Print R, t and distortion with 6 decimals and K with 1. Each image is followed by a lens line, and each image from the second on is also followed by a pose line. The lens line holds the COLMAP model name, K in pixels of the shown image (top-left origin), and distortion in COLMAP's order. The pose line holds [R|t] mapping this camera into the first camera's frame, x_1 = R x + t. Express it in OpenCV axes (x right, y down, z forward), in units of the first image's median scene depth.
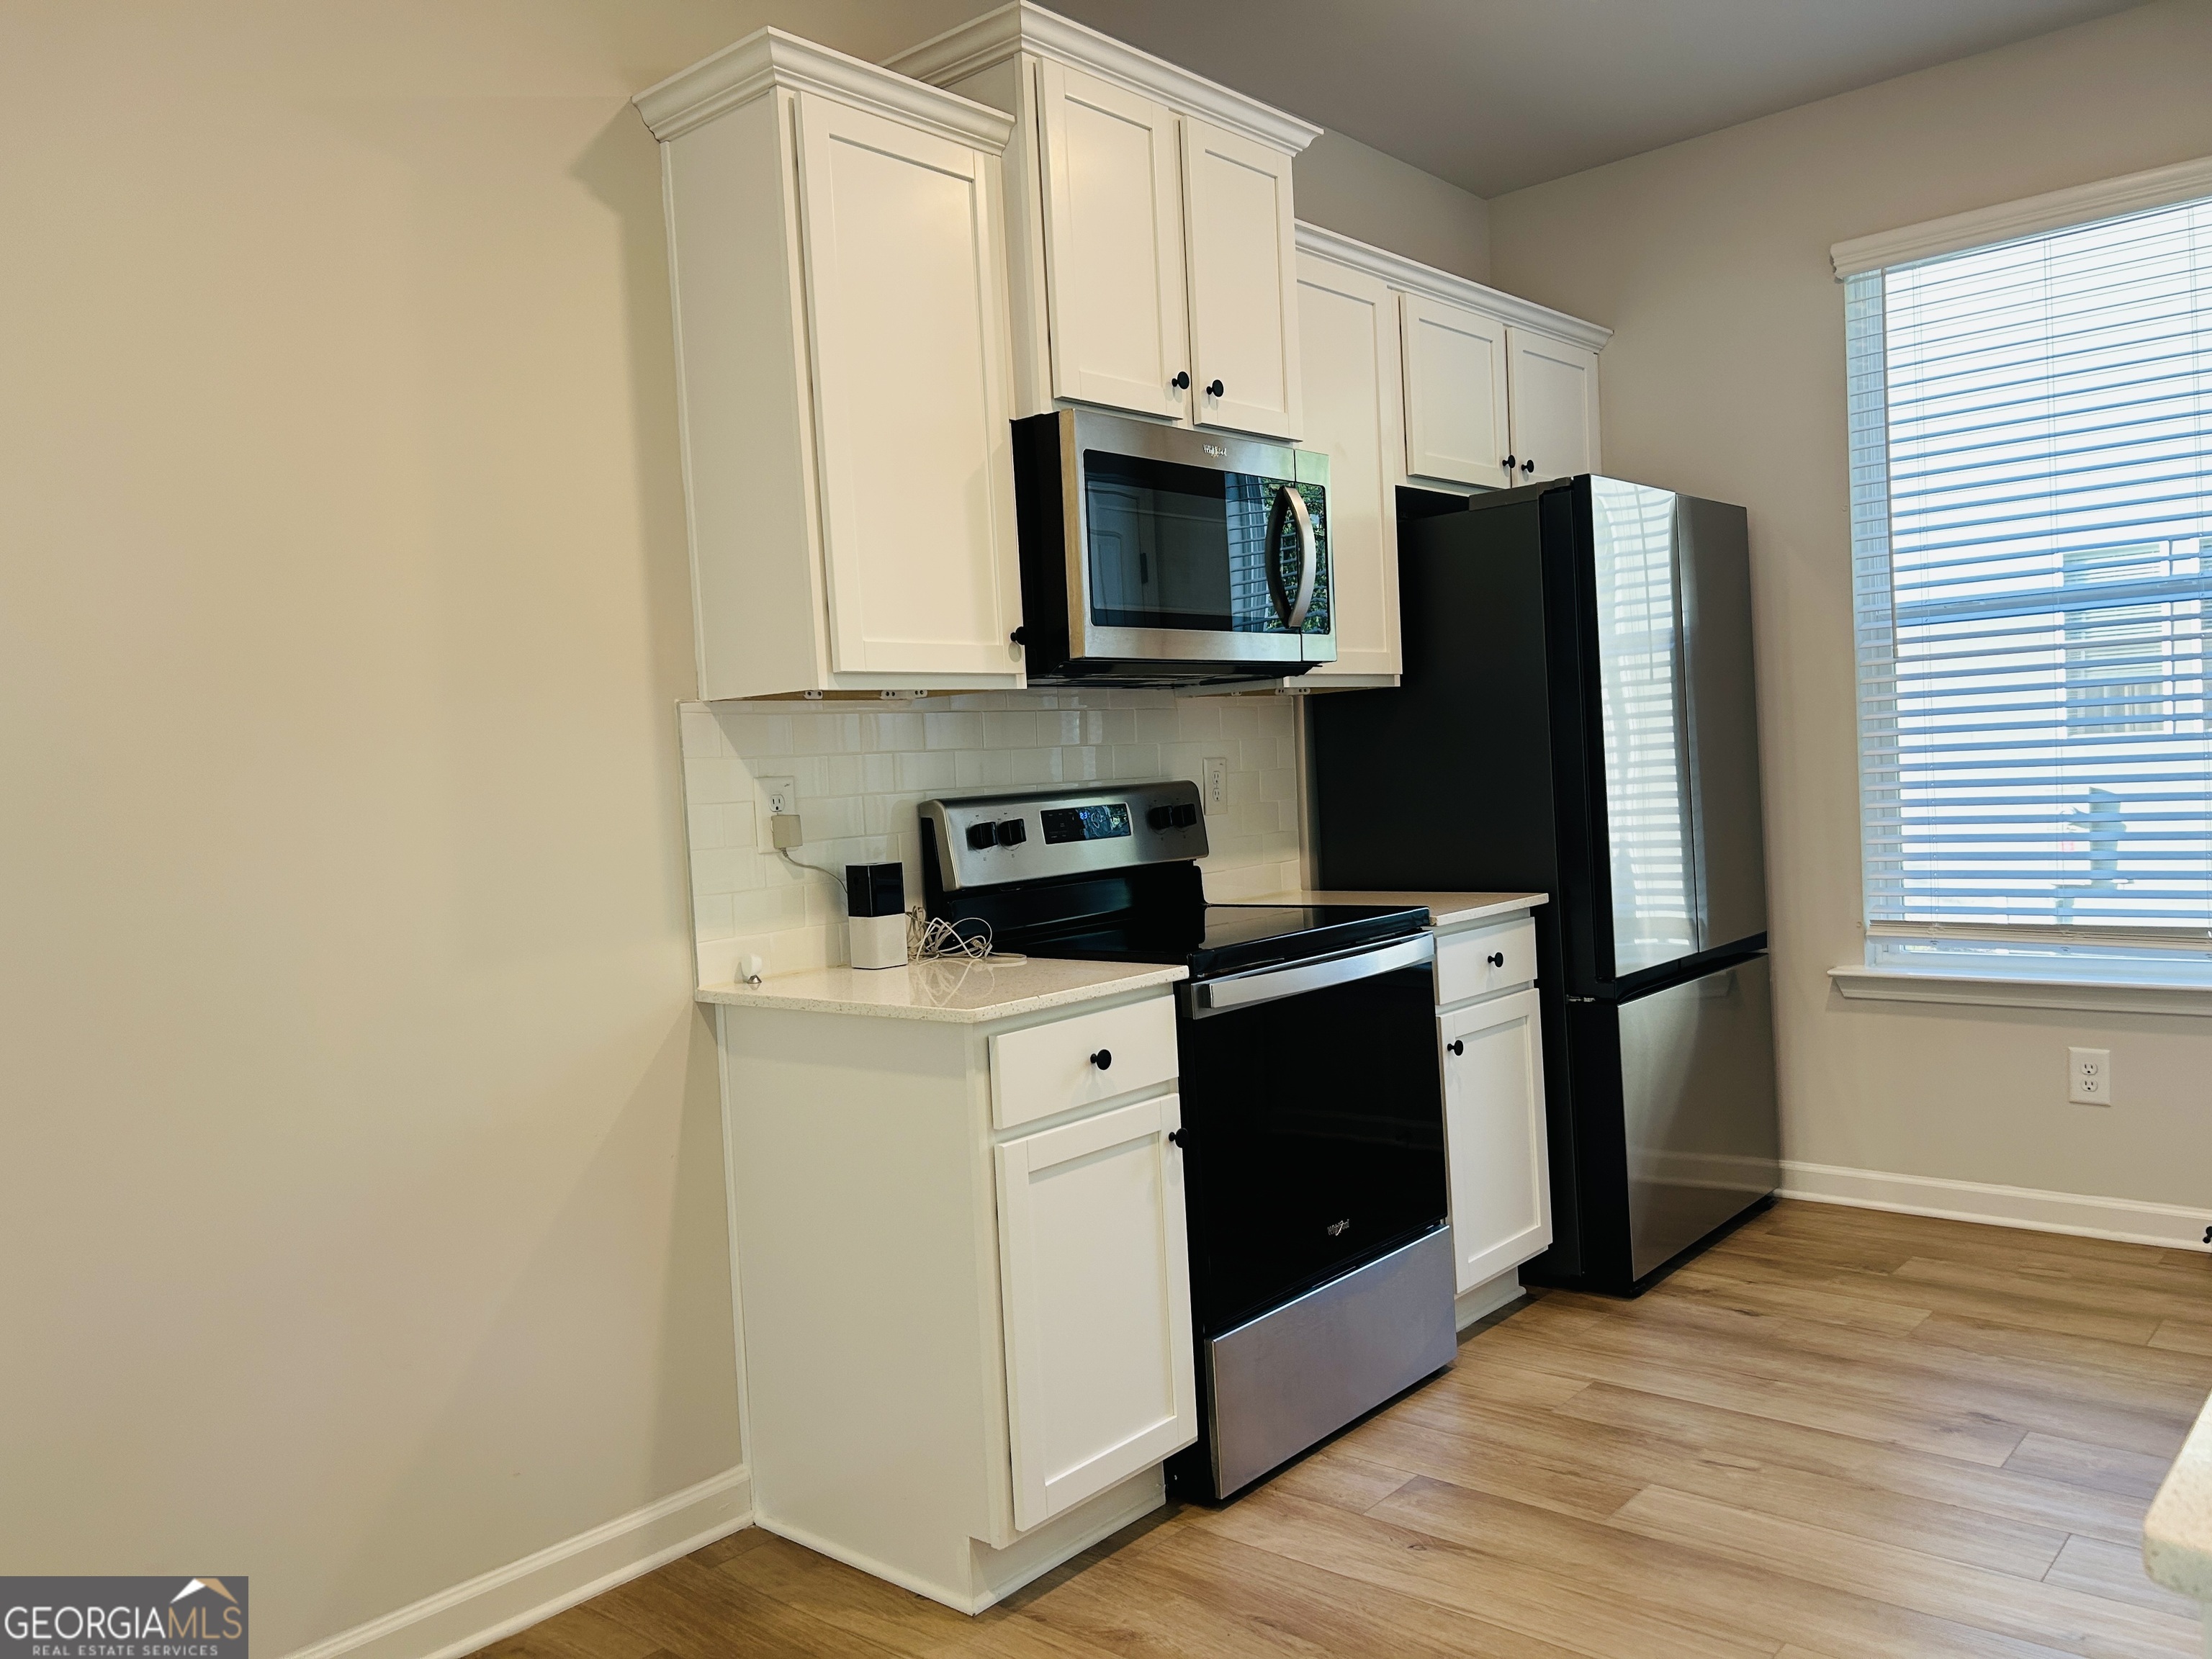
lens RADIAL K [[1675.1, 0, 1106.0], [0, 1675.1, 829.5], [0, 0, 1]] dist [0.039279, -0.000693]
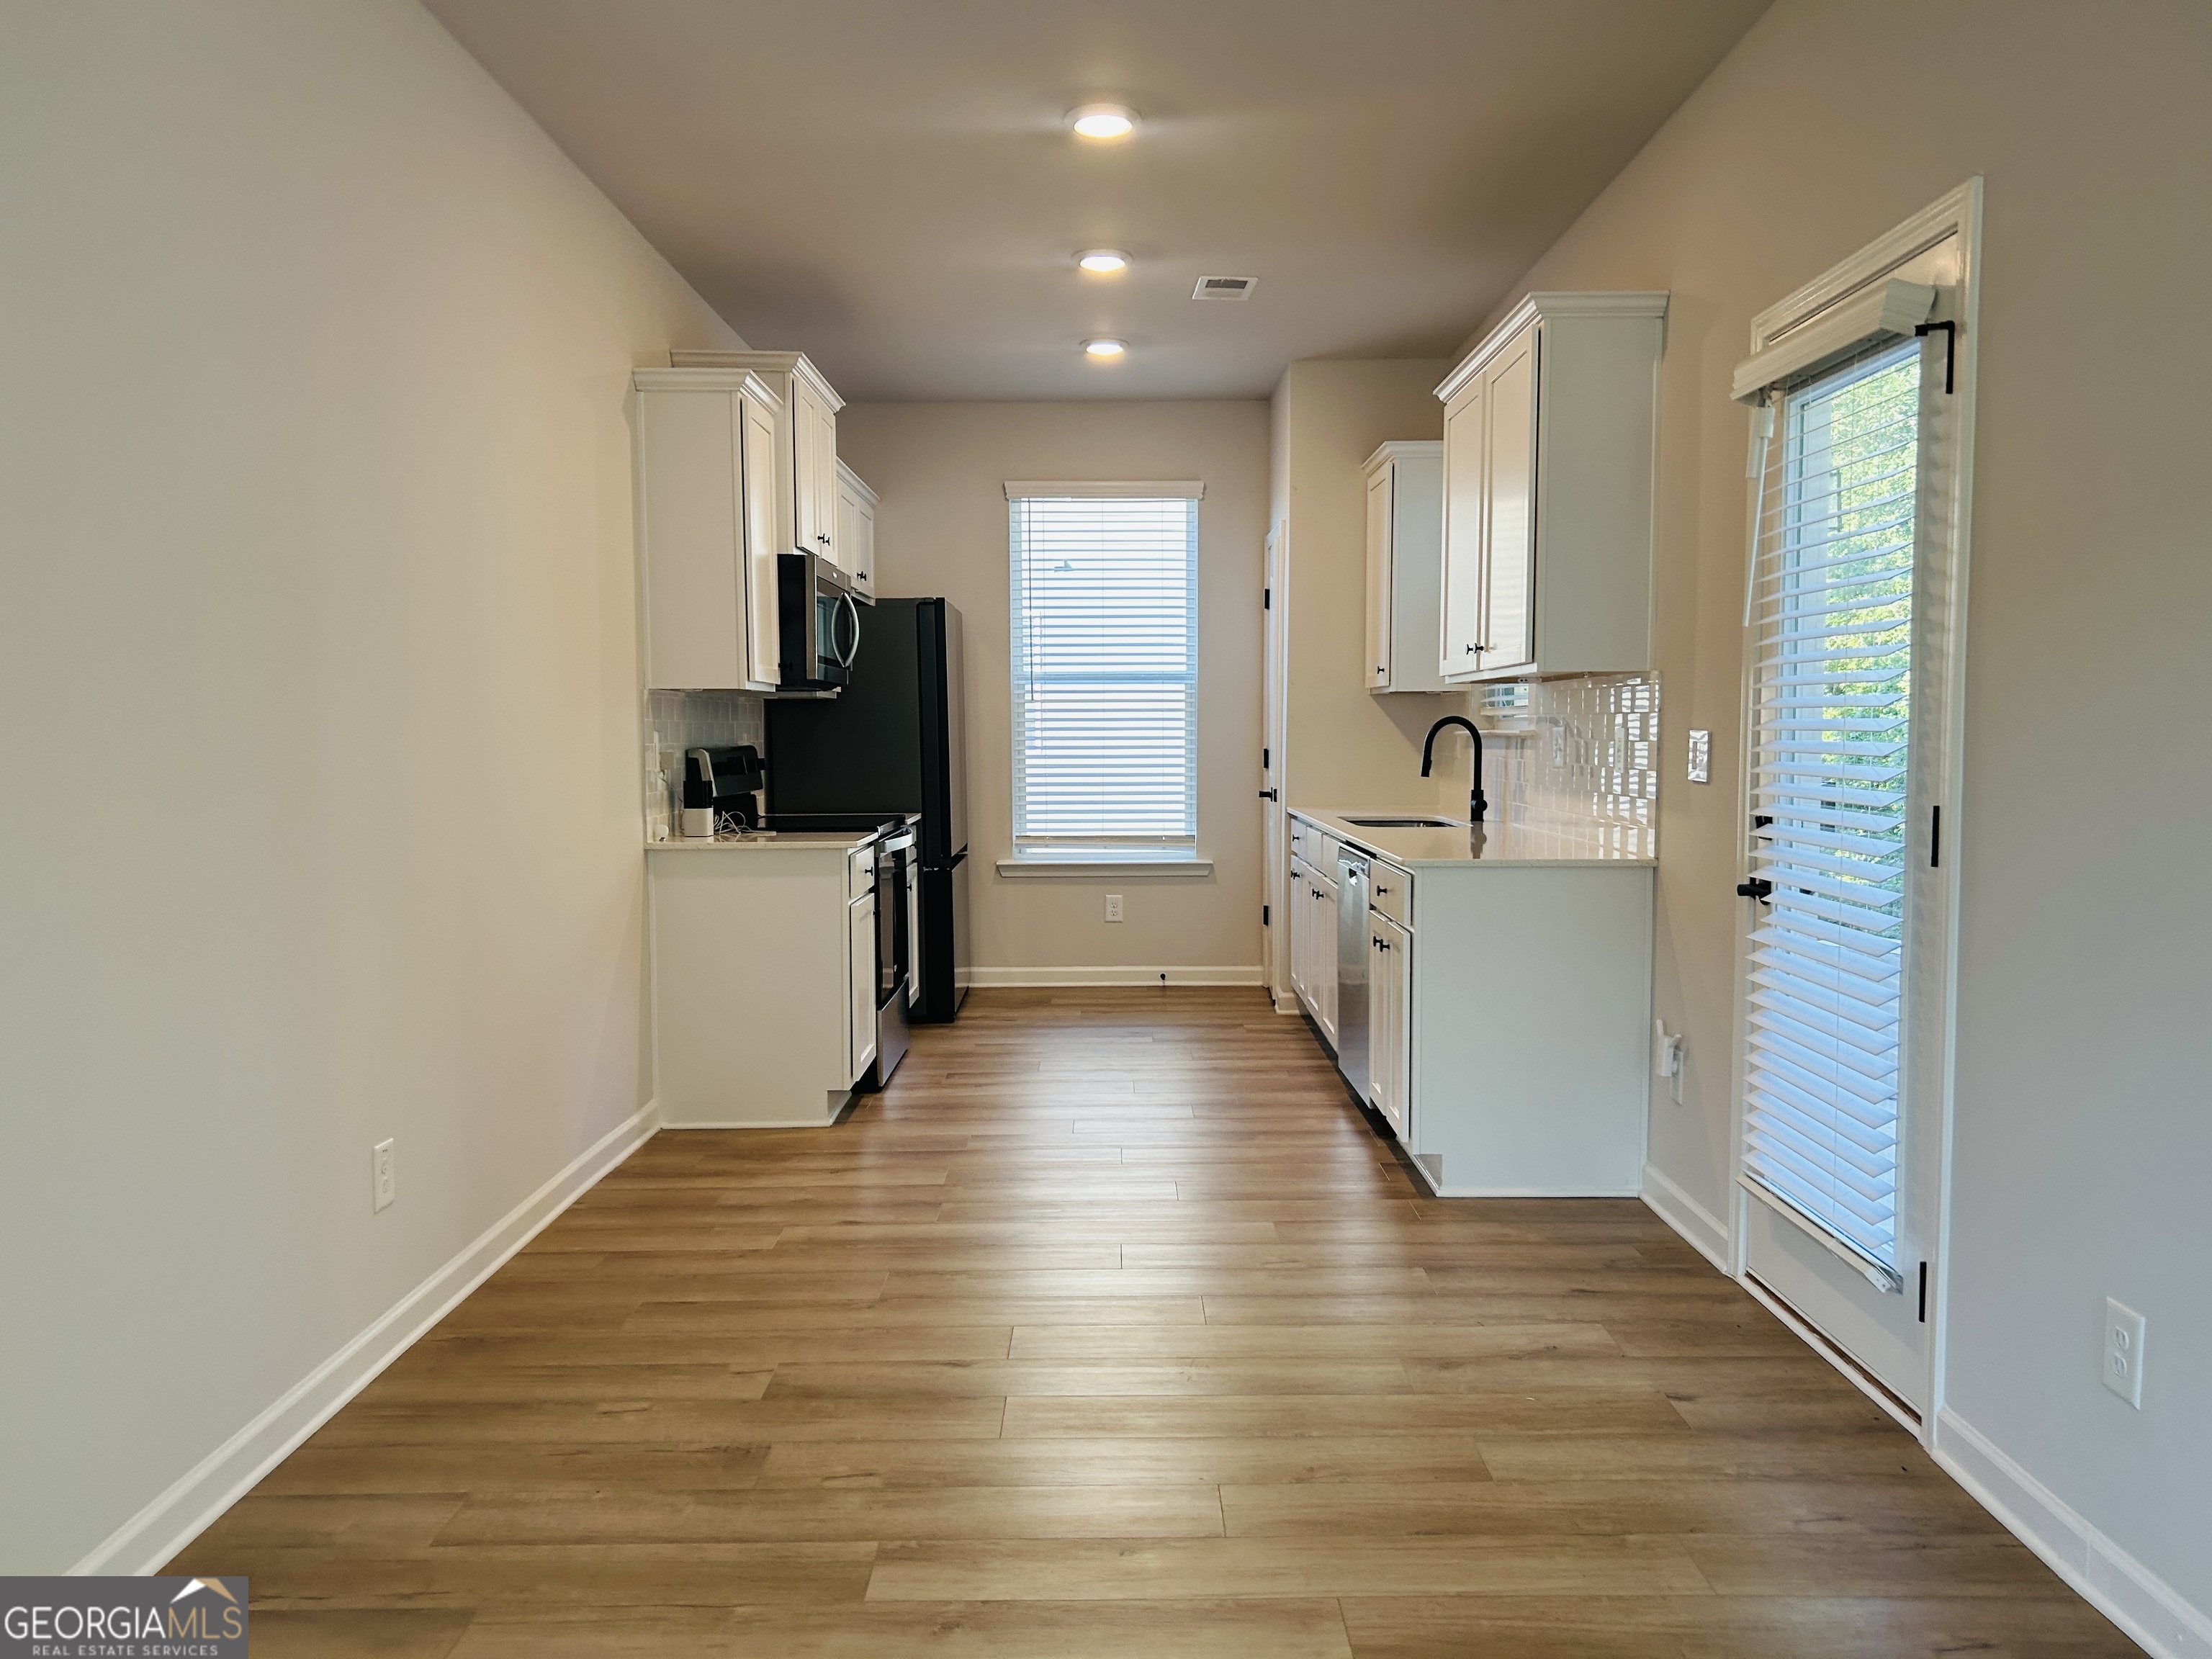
lens RADIAL K [[1661.7, 0, 1124.5], [0, 1661.7, 844.8], [0, 0, 1]] dist [0.068646, -0.079185]
pose [[0.747019, 0.004646, 0.664787, -0.911625], [-0.008253, 0.999963, 0.002285, 0.074219], [-0.664752, -0.007193, 0.747030, -0.628877]]
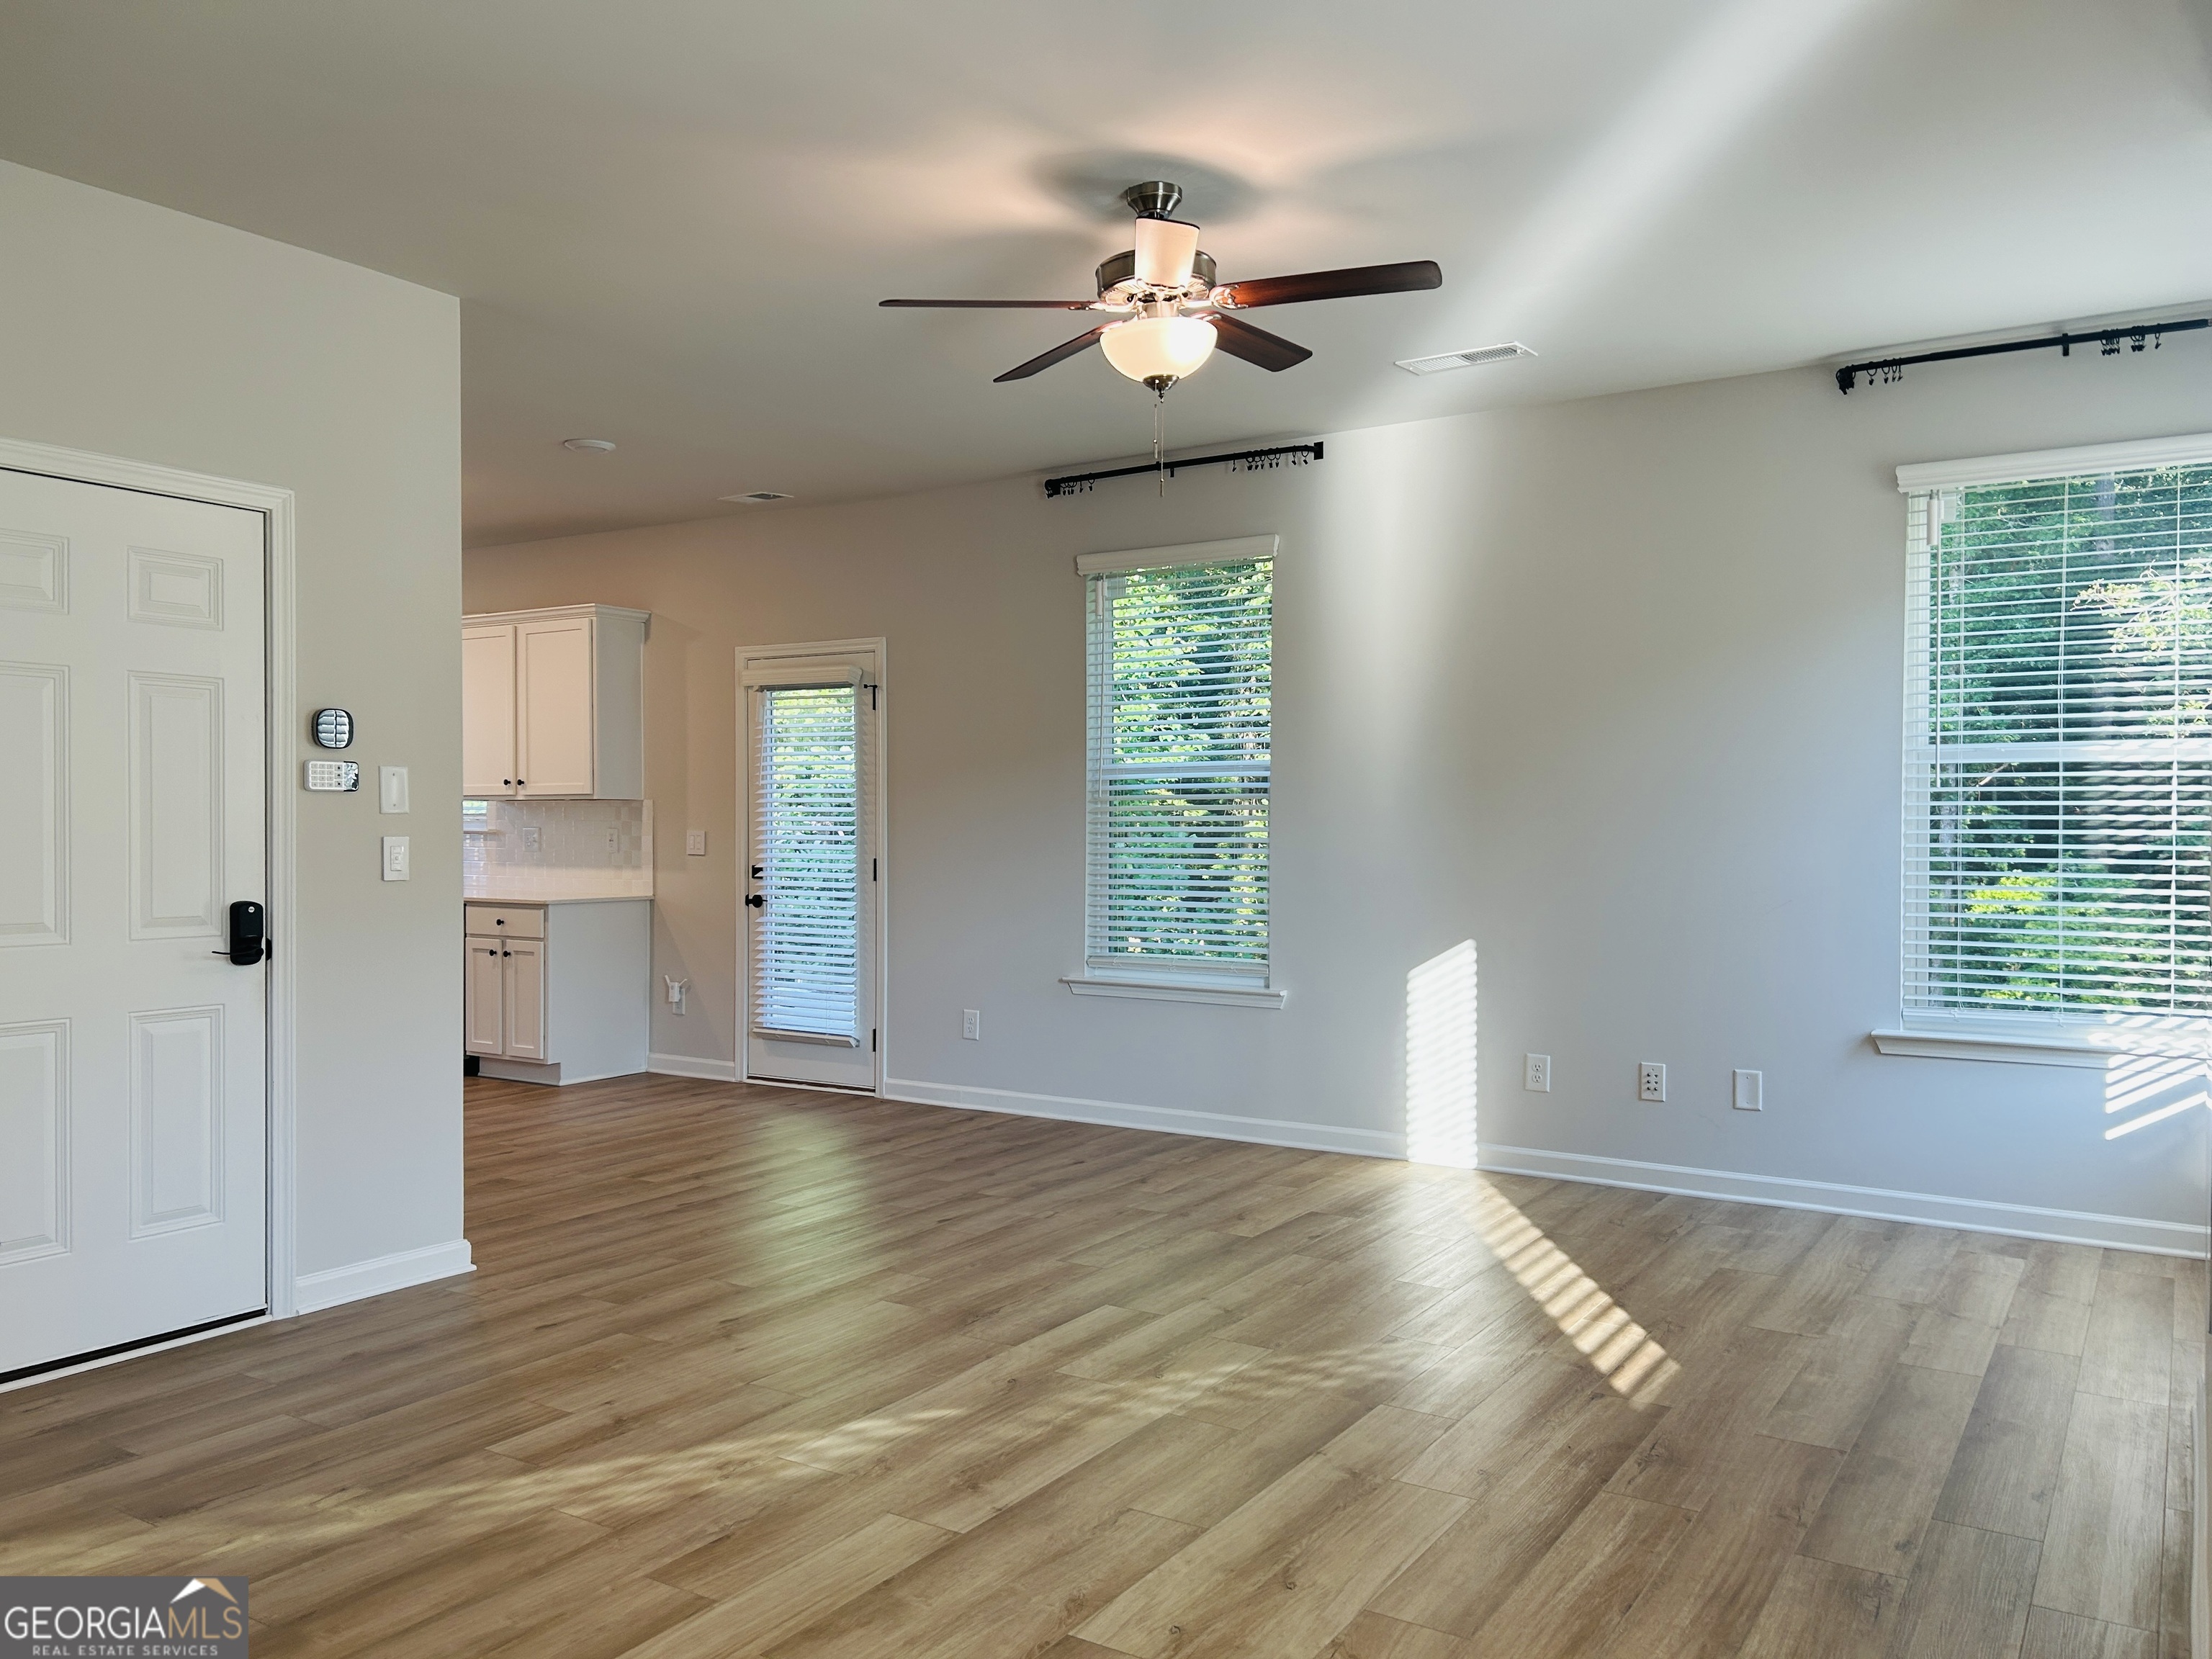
lens RADIAL K [[1661.7, 0, 1124.5], [0, 1661.7, 844.8], [0, 0, 1]] dist [0.068646, -0.079185]
pose [[-0.150891, 0.040765, 0.987709, -2.383805], [0.049484, 0.998208, -0.033639, 0.129936], [-0.987311, 0.043800, -0.152638, -0.248397]]
